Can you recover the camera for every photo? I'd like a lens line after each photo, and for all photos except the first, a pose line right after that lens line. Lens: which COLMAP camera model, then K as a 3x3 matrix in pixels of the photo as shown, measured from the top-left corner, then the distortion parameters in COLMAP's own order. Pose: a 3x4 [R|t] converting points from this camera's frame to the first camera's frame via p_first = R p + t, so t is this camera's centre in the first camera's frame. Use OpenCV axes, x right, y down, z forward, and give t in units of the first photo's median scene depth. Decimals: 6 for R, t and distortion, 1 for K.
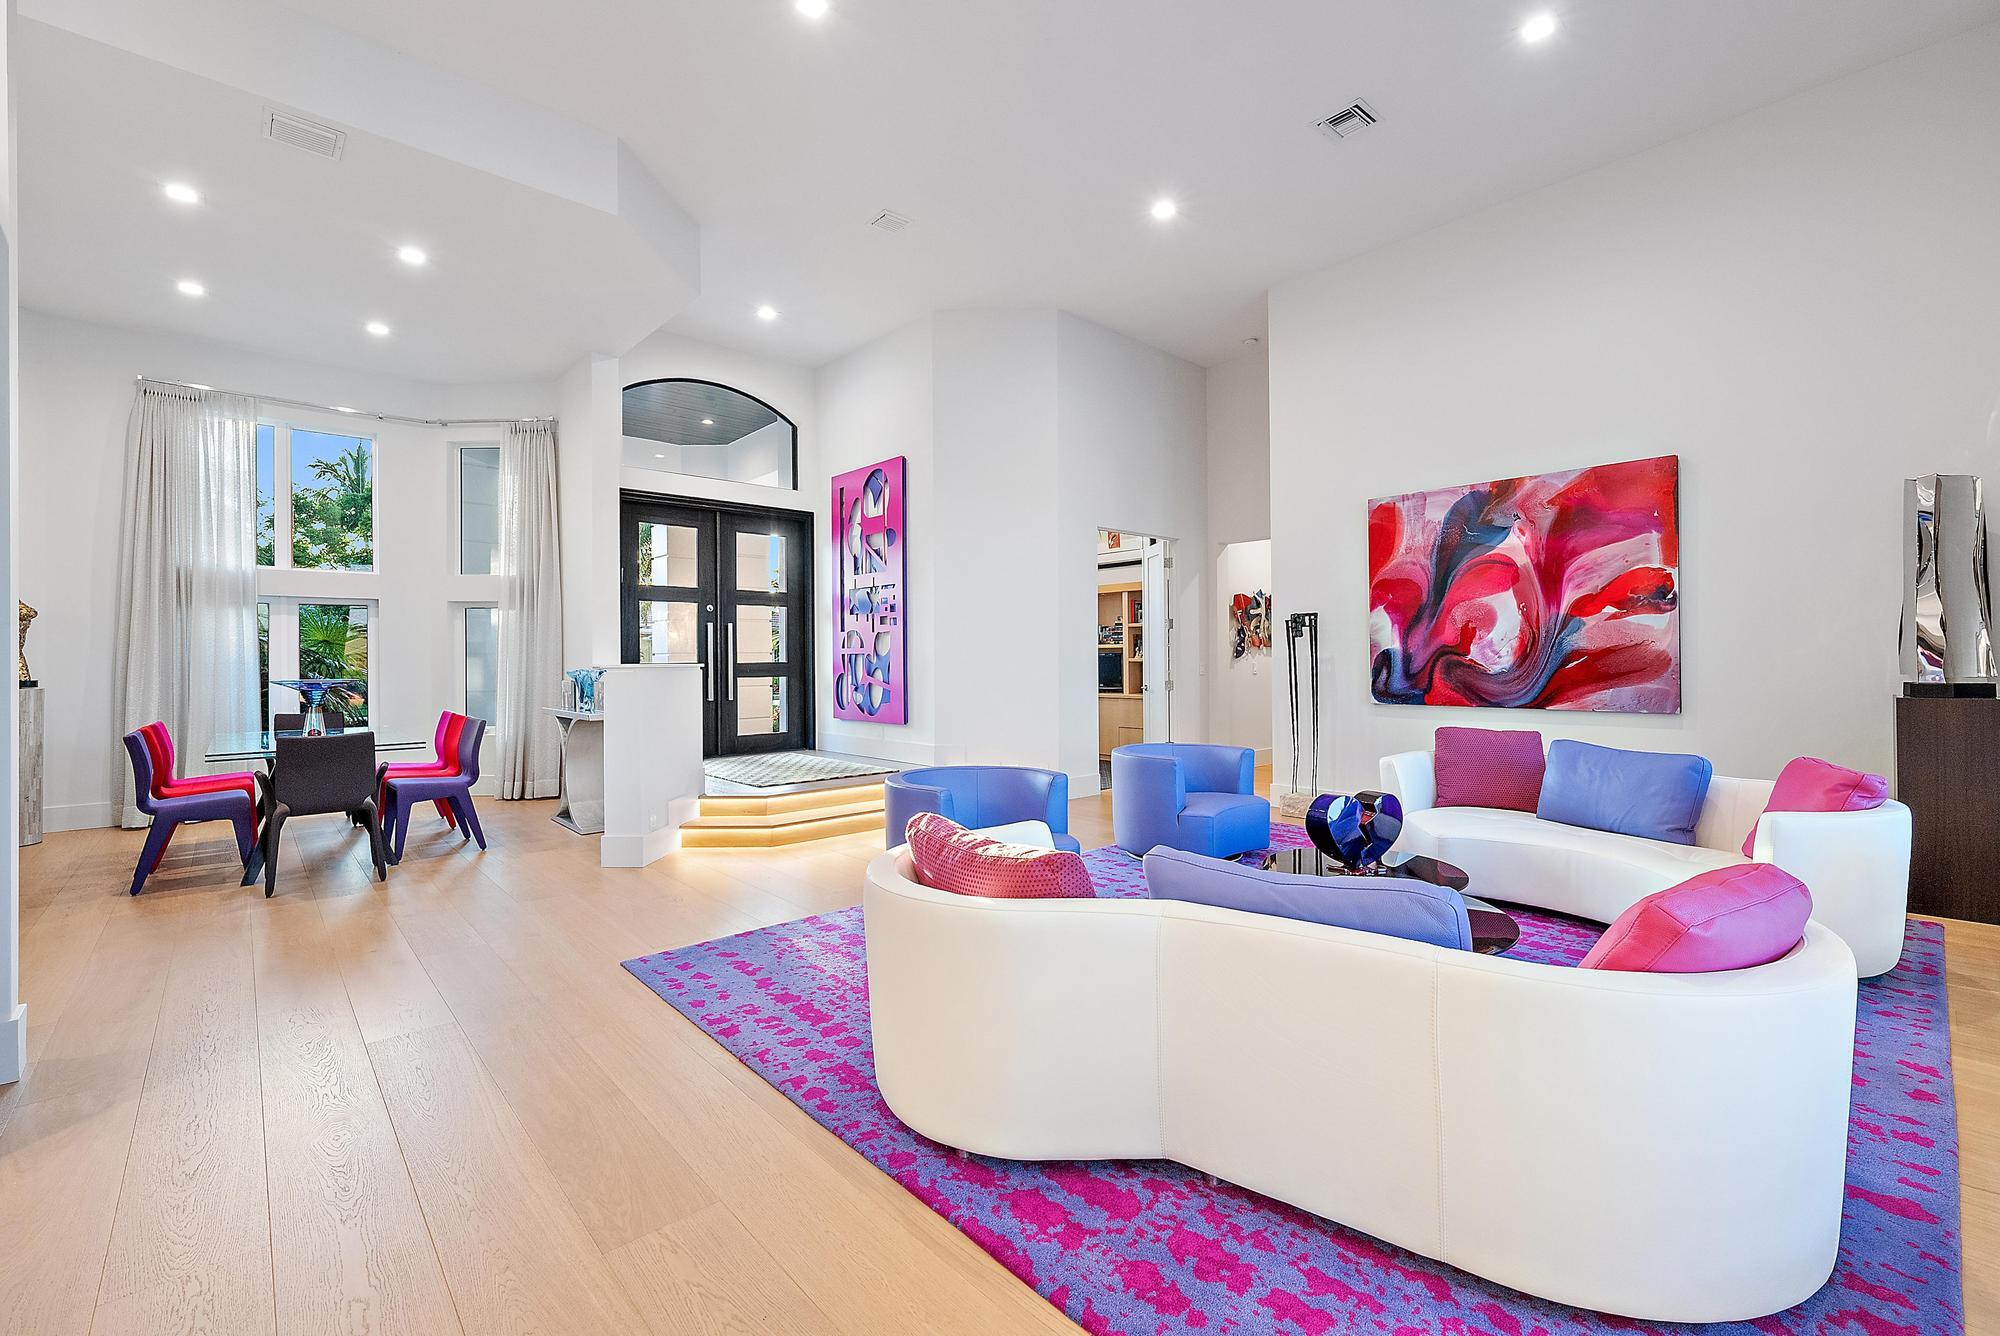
lens RADIAL K [[852.2, 0, 1012.3], [0, 852.2, 655.7], [0, 0, 1]] dist [0.001613, 0.000505]
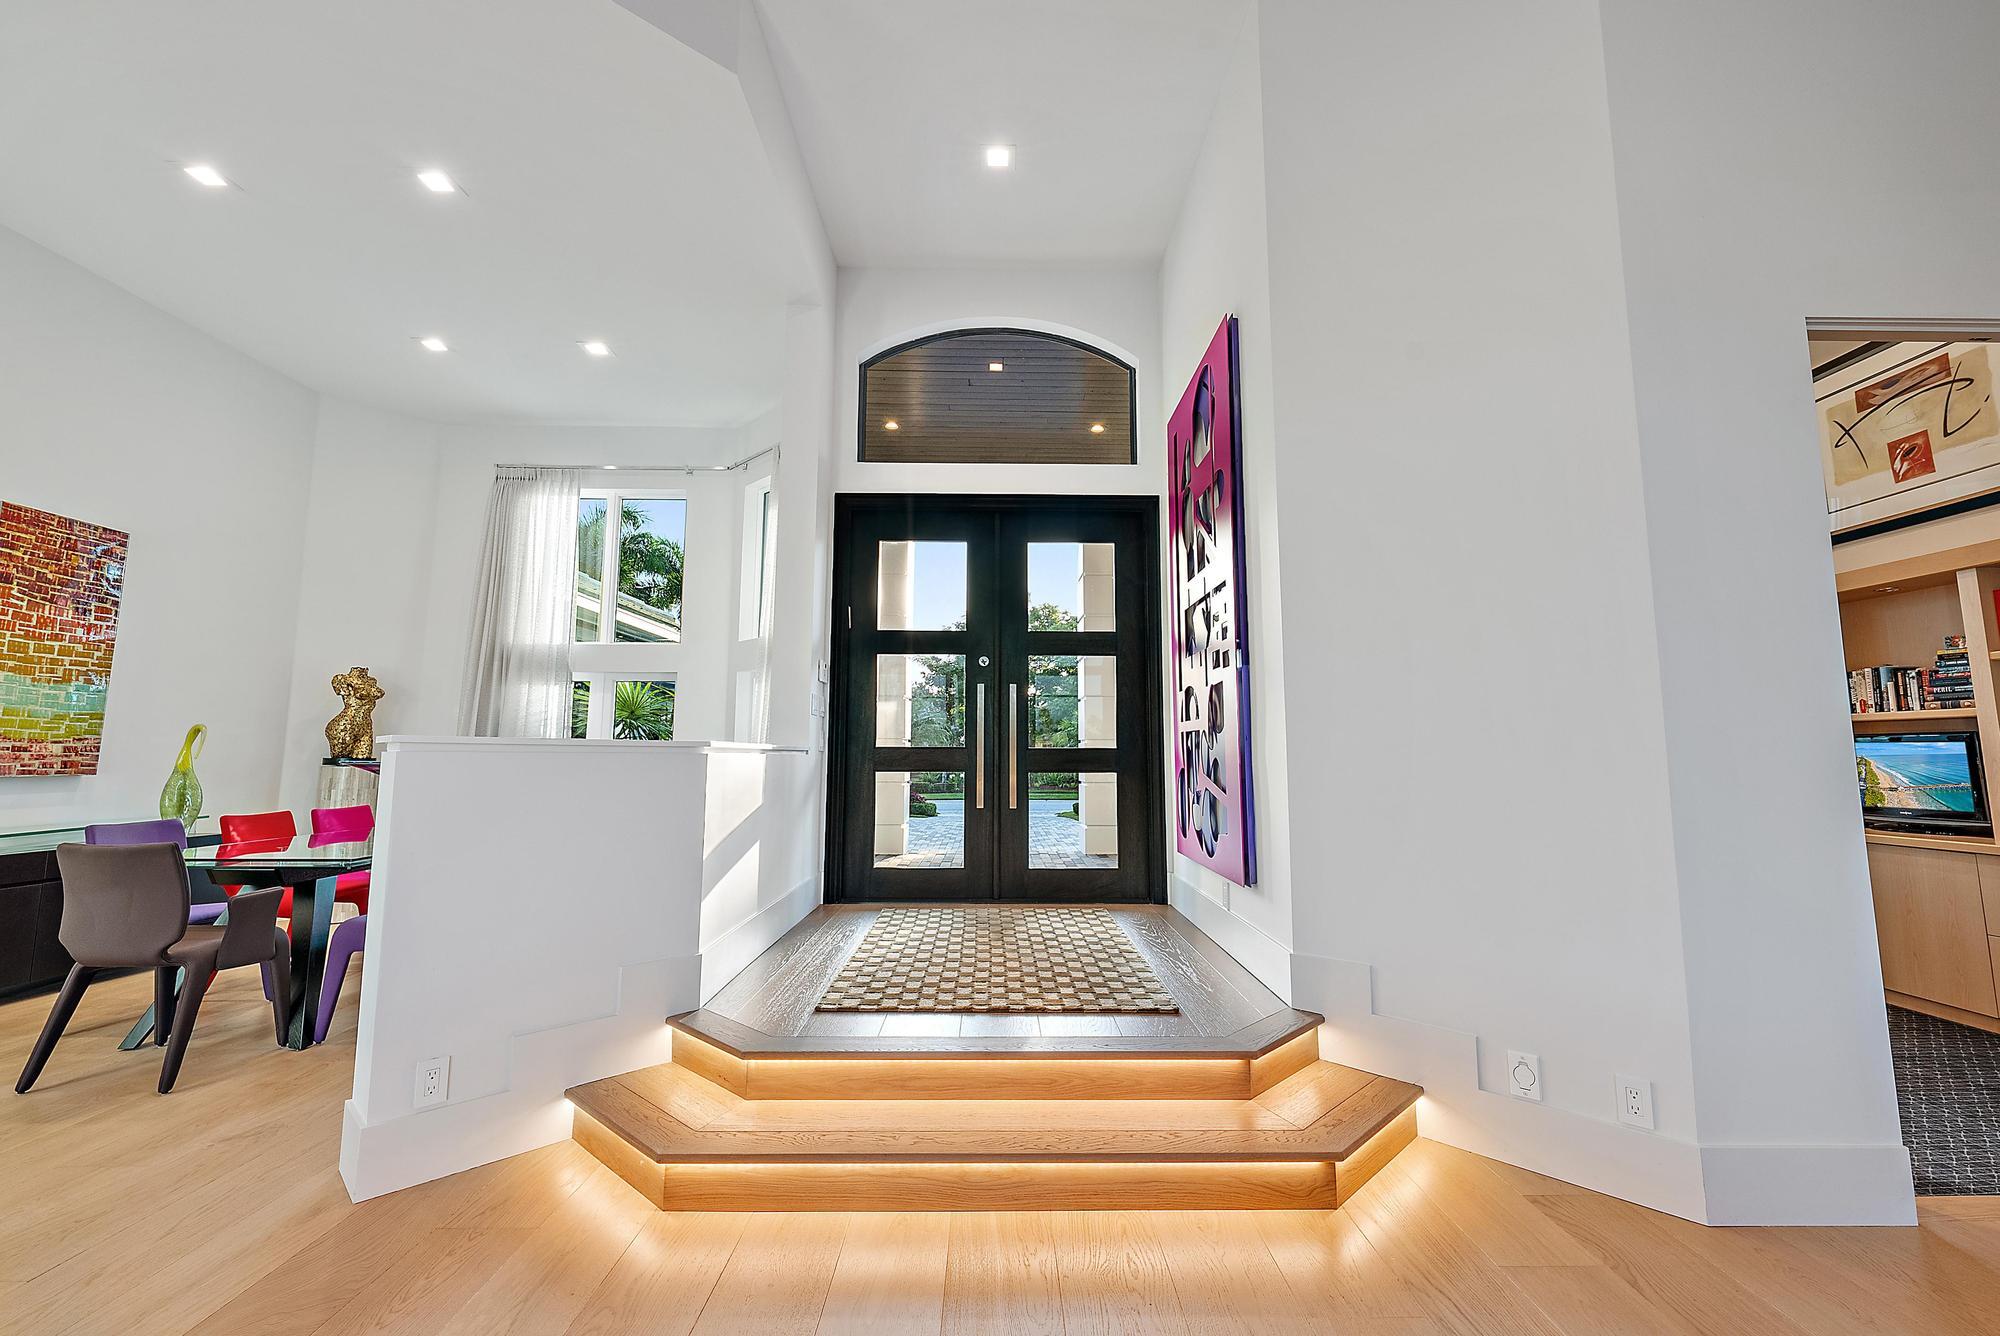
lens RADIAL K [[852.2, 0, 995.6], [0, 852.2, 651.4], [0, 0, 1]] dist [0.001613, 0.000505]
pose [[0.744831, -0.071391, -0.663423, 0.073726], [-0.007705, 0.993273, -0.115536, 0.010267], [0.667208, 0.091166, 0.739271, 0.528120]]
